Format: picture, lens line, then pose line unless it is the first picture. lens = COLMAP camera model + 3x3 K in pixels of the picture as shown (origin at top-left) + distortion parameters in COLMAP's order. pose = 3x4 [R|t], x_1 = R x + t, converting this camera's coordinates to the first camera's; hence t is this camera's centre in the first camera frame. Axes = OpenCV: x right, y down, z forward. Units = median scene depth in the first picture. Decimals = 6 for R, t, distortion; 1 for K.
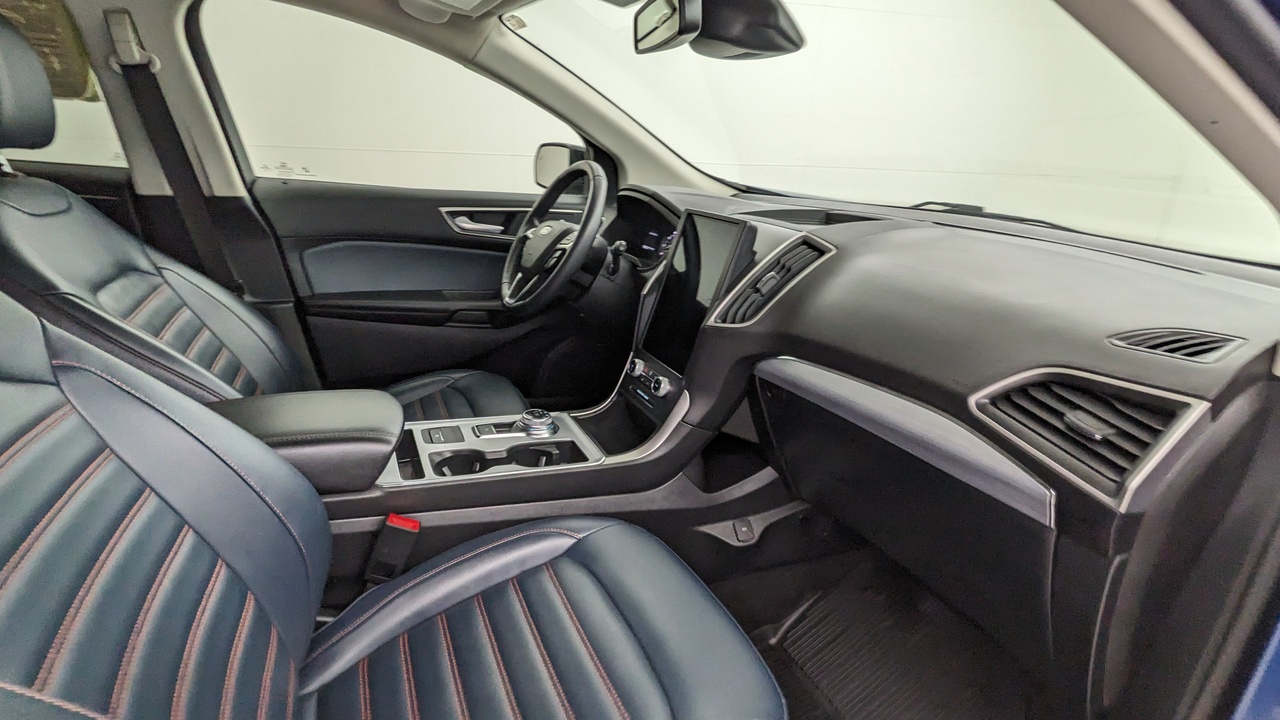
lens RADIAL K [[629.8, 0, 640.0], [0, 629.8, 360.0], [0, 0, 1]] dist [0.000647, -0.000775]
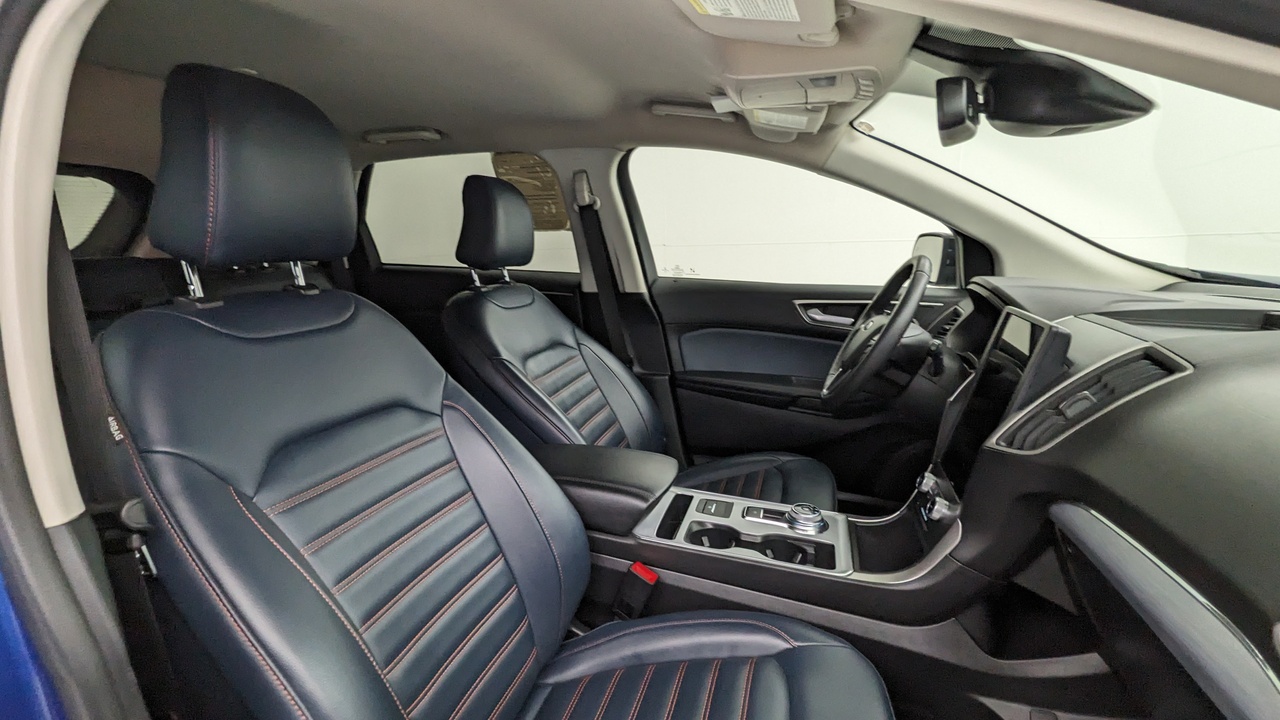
lens RADIAL K [[629.8, 0, 640.0], [0, 629.8, 360.0], [0, 0, 1]] dist [0.000647, -0.000775]
pose [[0.743261, 0.068122, -0.665525, 0.289260], [-0.151232, 0.986160, -0.067955, -0.038688], [0.651684, 0.151157, 0.743276, 0.057870]]
